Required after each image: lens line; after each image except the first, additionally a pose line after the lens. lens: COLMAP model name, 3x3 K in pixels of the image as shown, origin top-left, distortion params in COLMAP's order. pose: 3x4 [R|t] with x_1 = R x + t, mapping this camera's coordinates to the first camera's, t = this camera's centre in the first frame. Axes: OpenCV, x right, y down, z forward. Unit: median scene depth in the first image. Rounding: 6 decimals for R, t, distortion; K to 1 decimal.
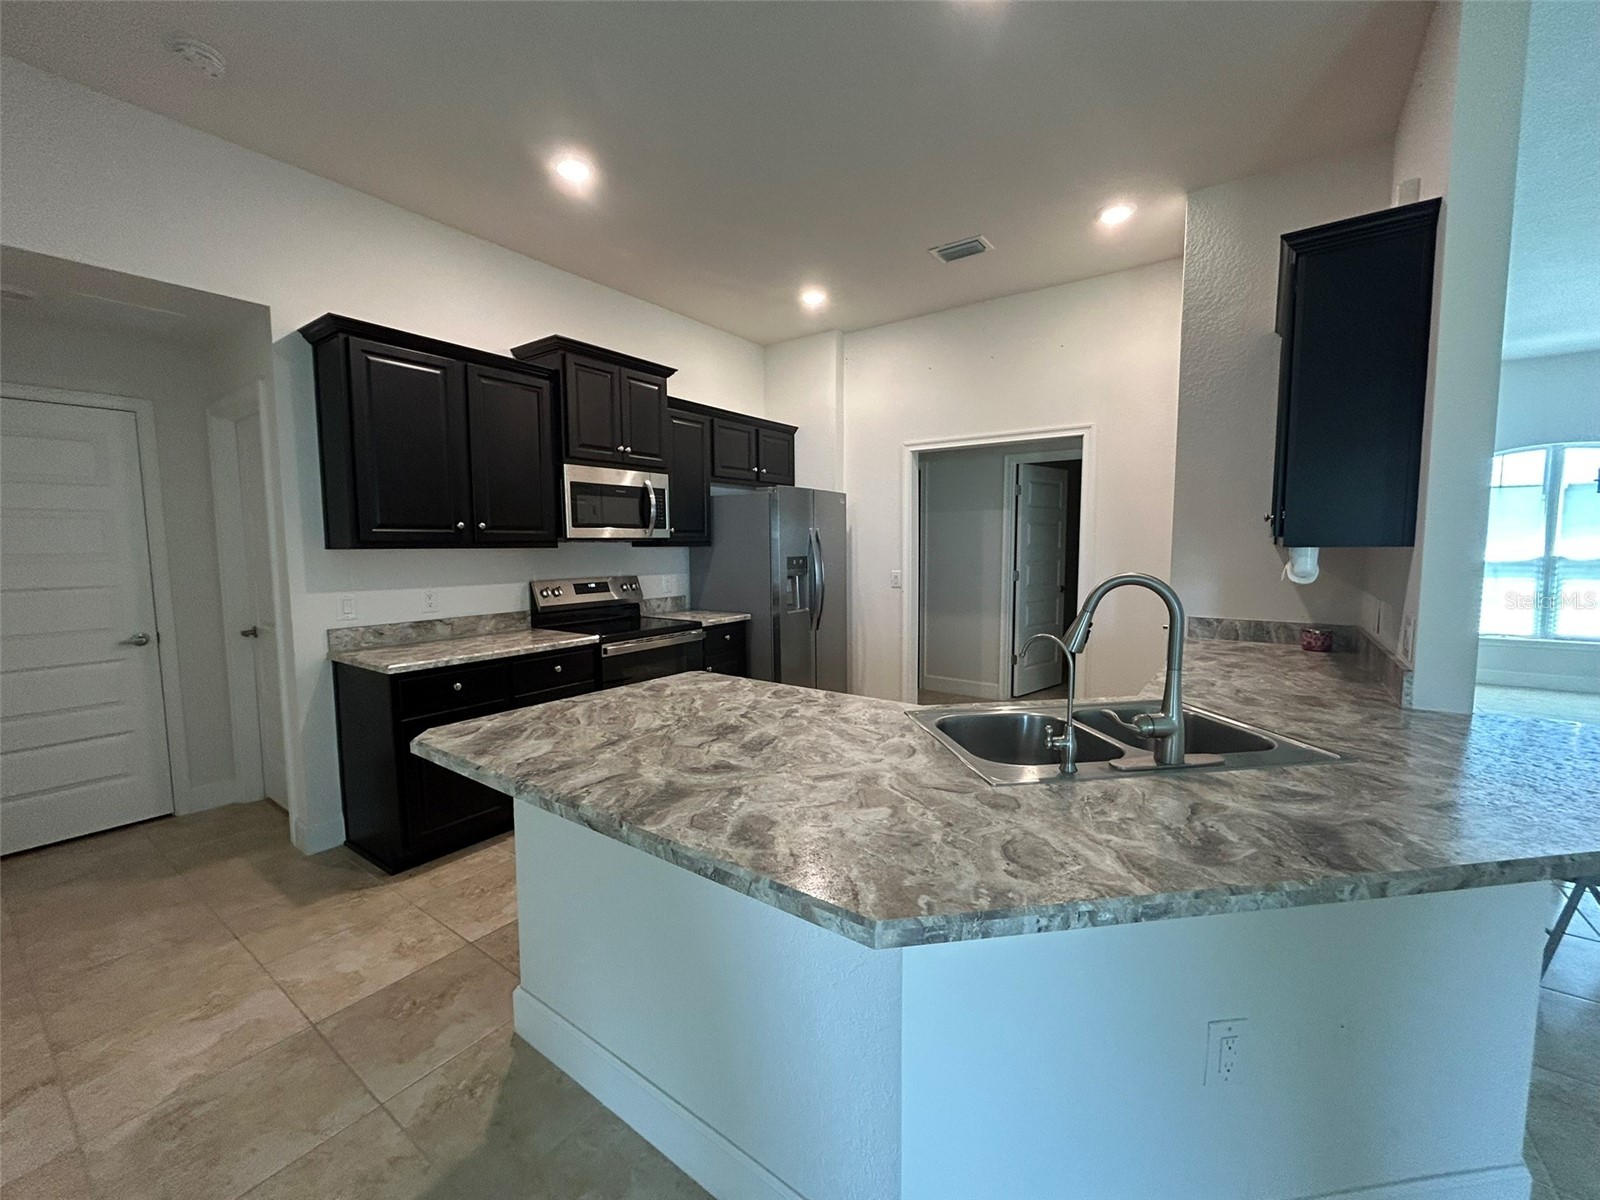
lens RADIAL K [[647.5, 0, 798.5], [0, 647.5, 595.8], [0, 0, 1]] dist [-0.000193, -0.000042]
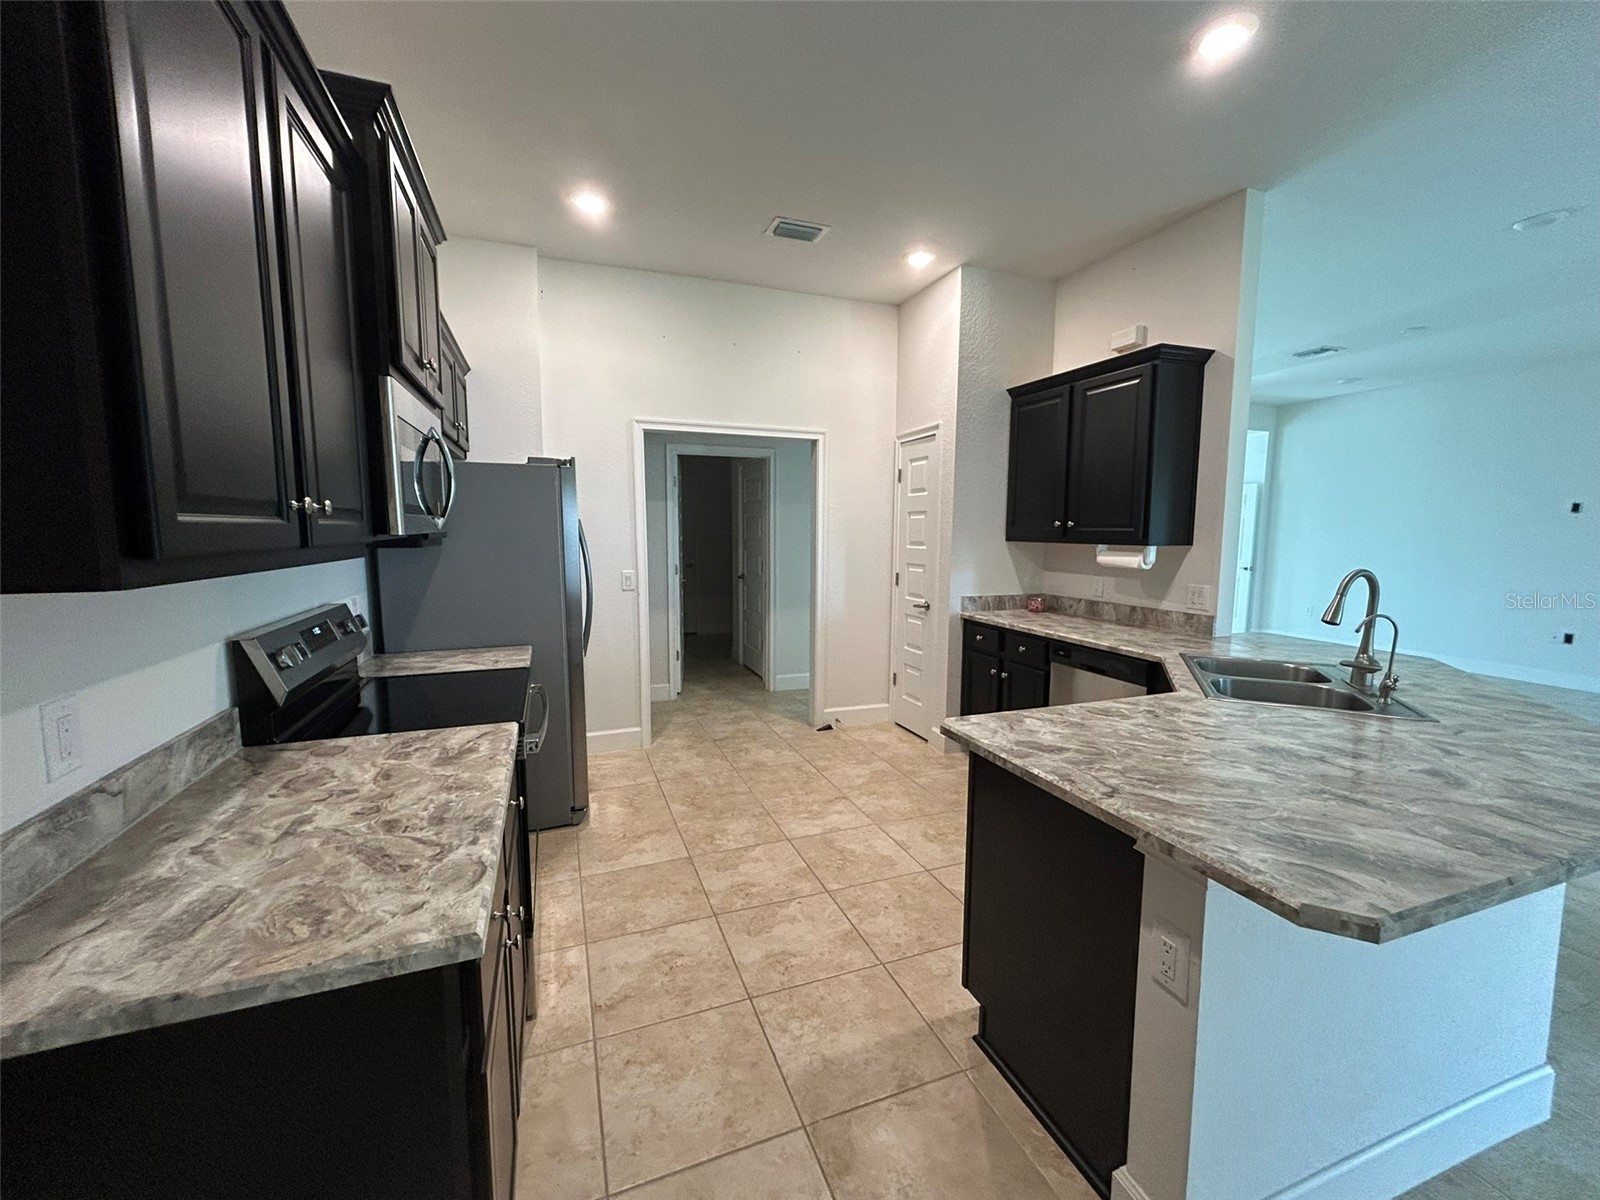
lens RADIAL K [[647.5, 0, 798.5], [0, 647.5, 595.8], [0, 0, 1]] dist [-0.000193, -0.000042]
pose [[0.552306, -0.079467, 0.829845, -1.143873], [0.062218, 0.996599, 0.054027, -0.103058], [-0.831317, 0.021792, 0.555372, 0.957493]]
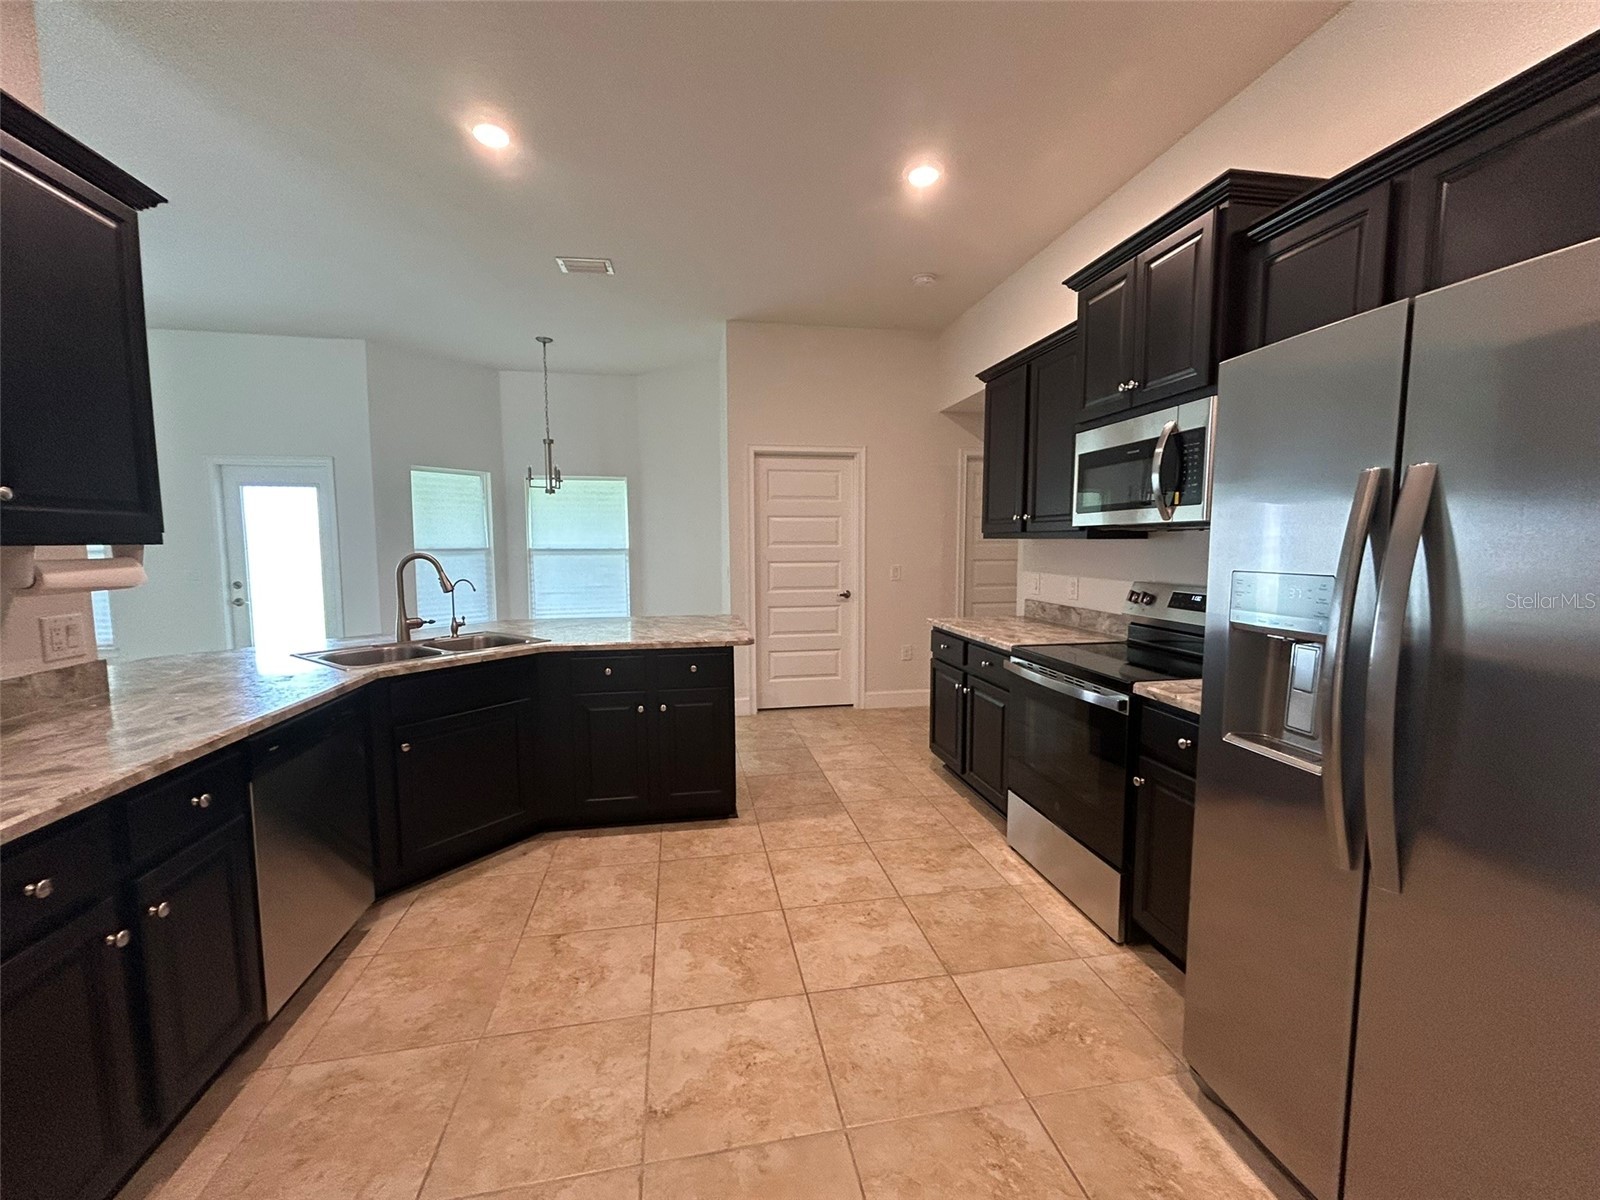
lens RADIAL K [[643.5, 0, 793.8], [0, 643.5, 597.0], [0, 0, 1]] dist [0.002316, 0.000133]
pose [[-0.698252, 0.071932, -0.712228, 0.890596], [-0.050796, 0.987452, 0.149527, -0.203655], [0.714047, 0.140587, -0.685837, 2.534528]]
